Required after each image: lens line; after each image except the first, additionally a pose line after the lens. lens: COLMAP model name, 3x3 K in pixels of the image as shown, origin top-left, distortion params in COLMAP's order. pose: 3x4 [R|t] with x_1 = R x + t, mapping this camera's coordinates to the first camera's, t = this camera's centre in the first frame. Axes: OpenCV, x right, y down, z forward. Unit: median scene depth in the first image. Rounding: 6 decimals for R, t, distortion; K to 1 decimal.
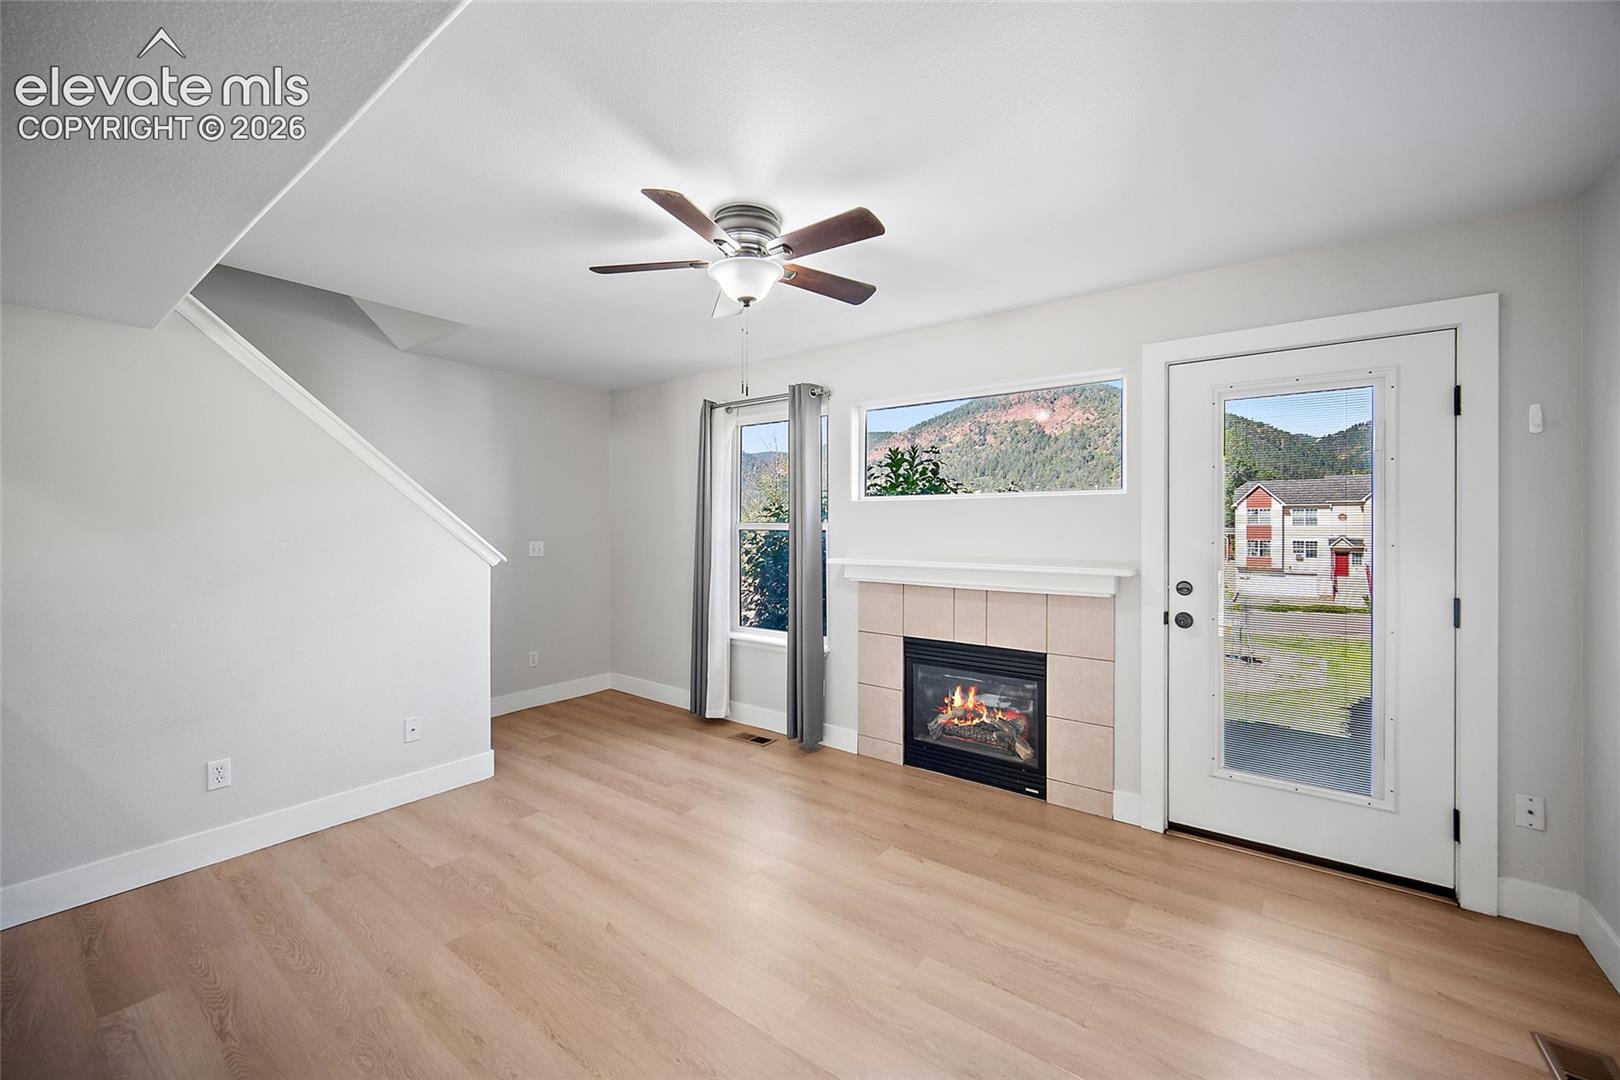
lens RADIAL K [[642.6, 0, 809.5], [0, 642.6, 528.5], [0, 0, 1]] dist [-0.001234, -0.000294]
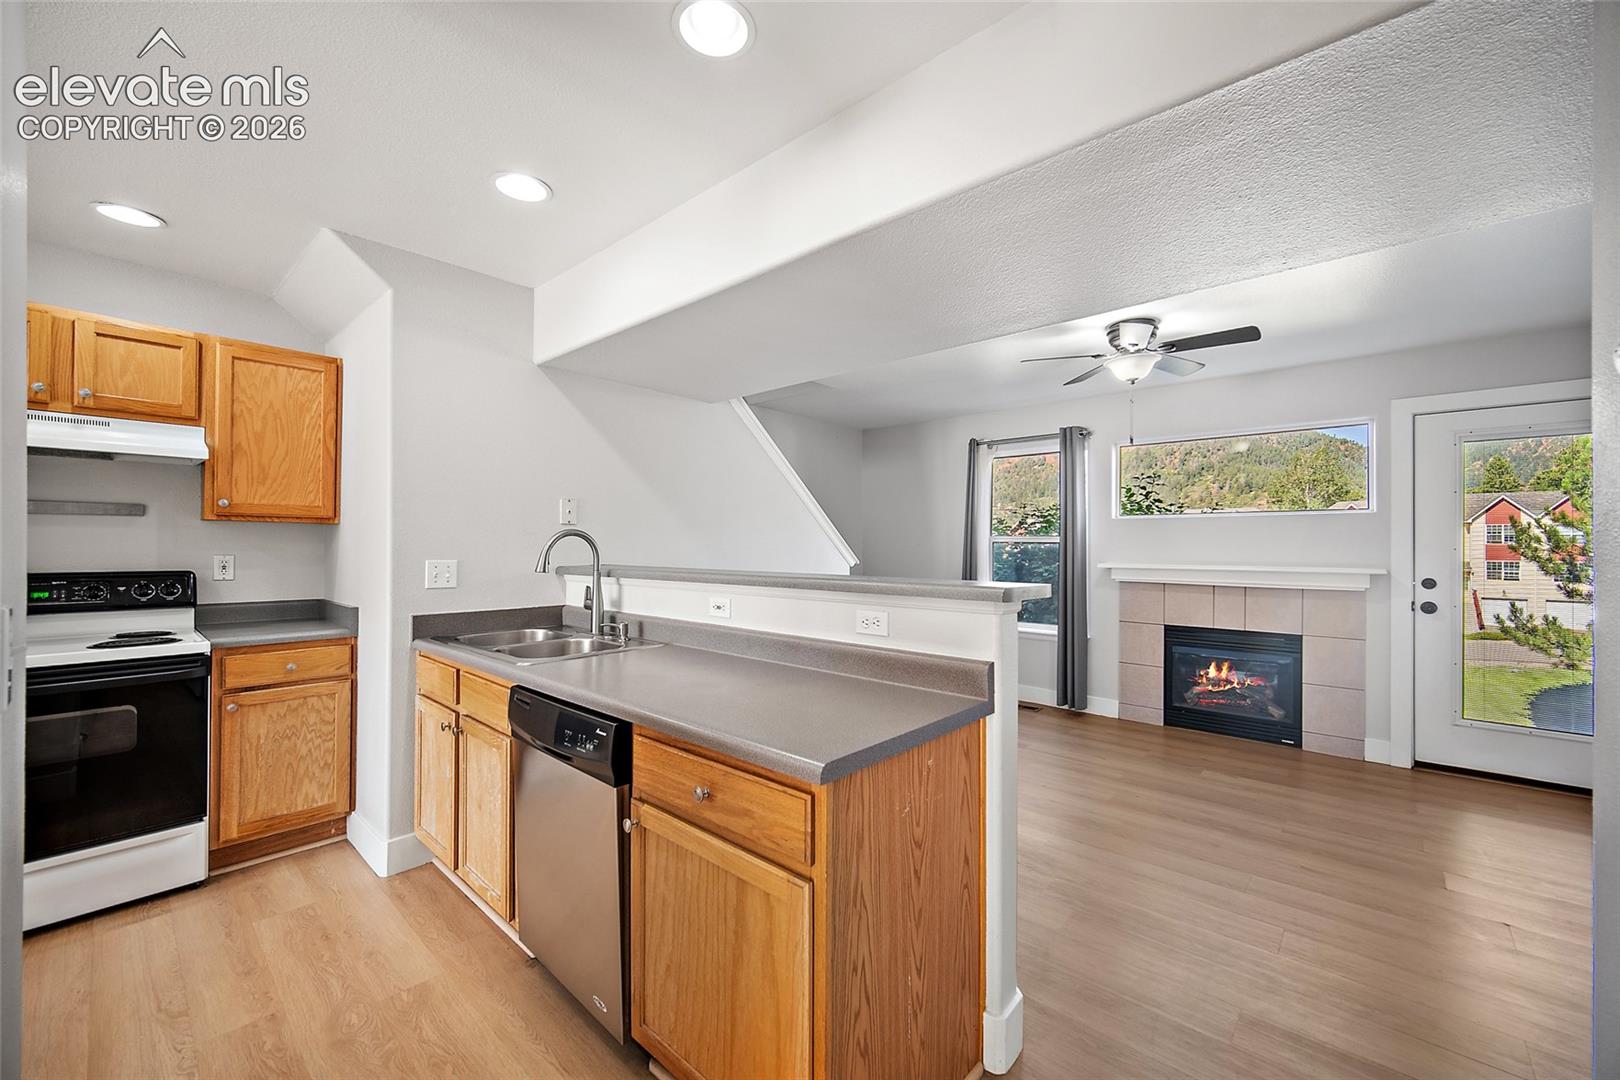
lens RADIAL K [[639.5, 0, 814.0], [0, 639.5, 543.0], [0, 0, 1]] dist [-0.000724, 0.000110]
pose [[0.996894, 0.004139, -0.078648, -0.469392], [-0.004825, 0.999952, -0.008543, 0.021480], [0.078609, 0.008896, 0.996866, -0.337780]]
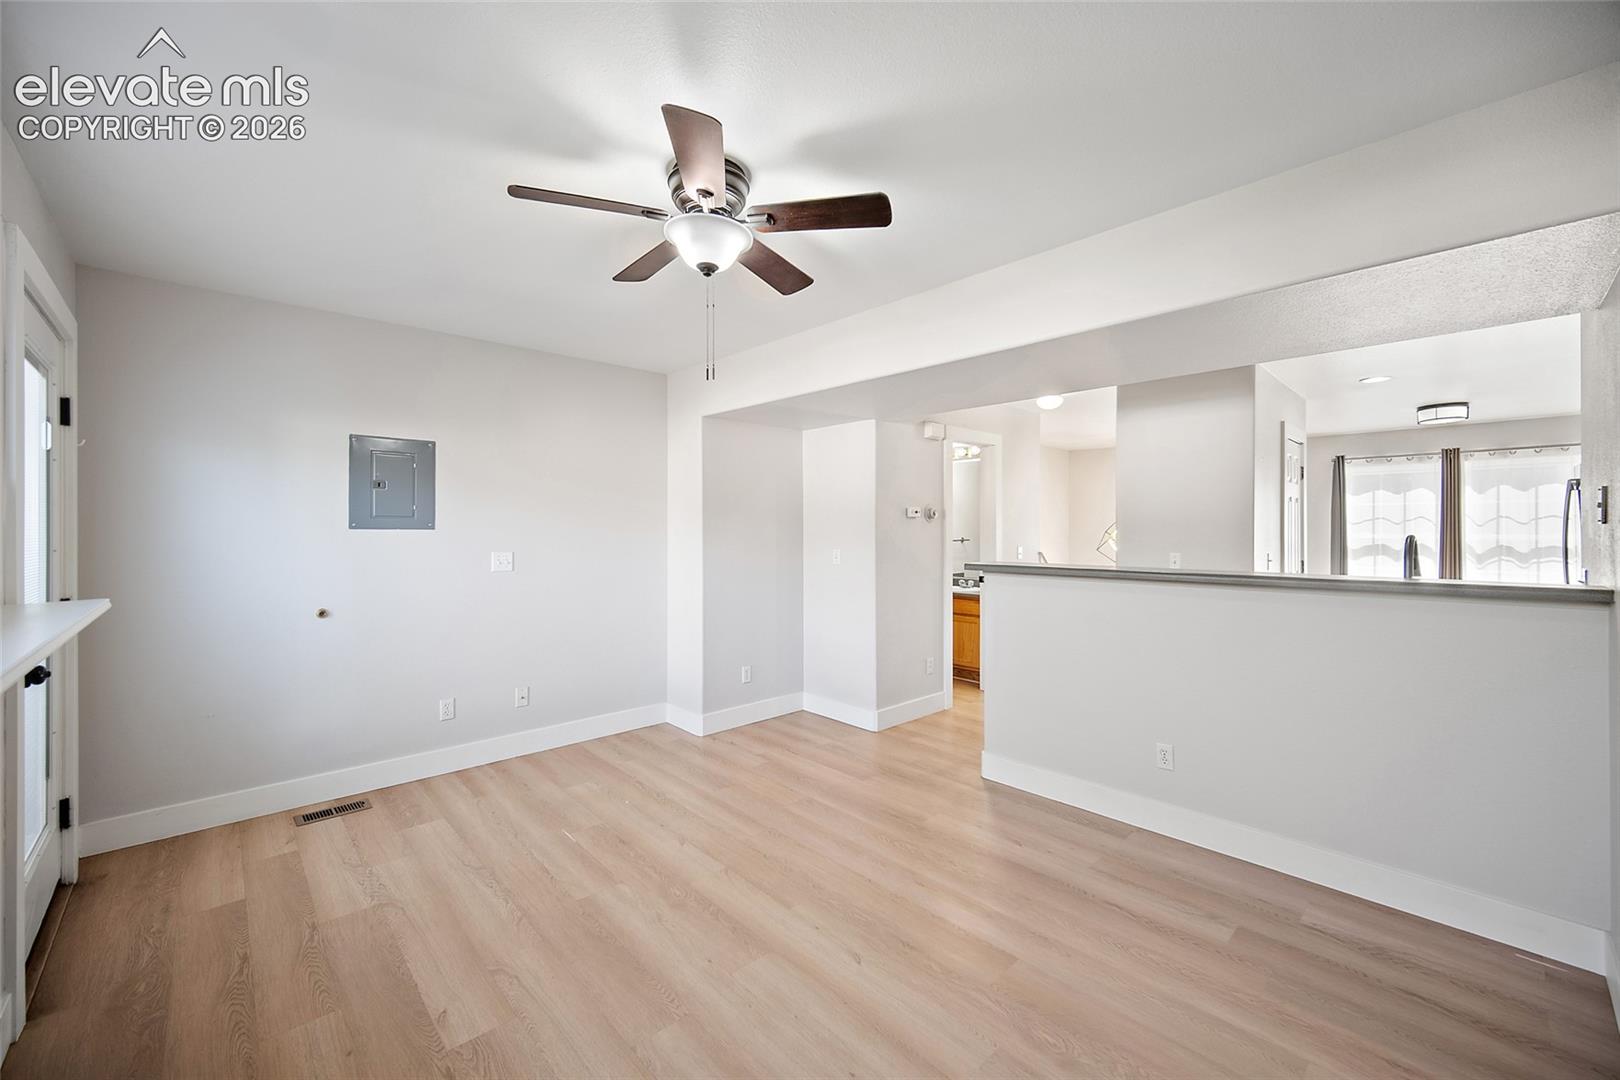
lens RADIAL K [[640.9, 0, 813.8], [0, 640.9, 535.4], [0, 0, 1]] dist [-0.002251, -0.000385]
pose [[-0.985252, -0.002925, 0.171086, -0.255179], [-0.001854, 0.999978, 0.006420, -0.001621], [-0.171101, 0.006008, -0.985235, 1.208898]]
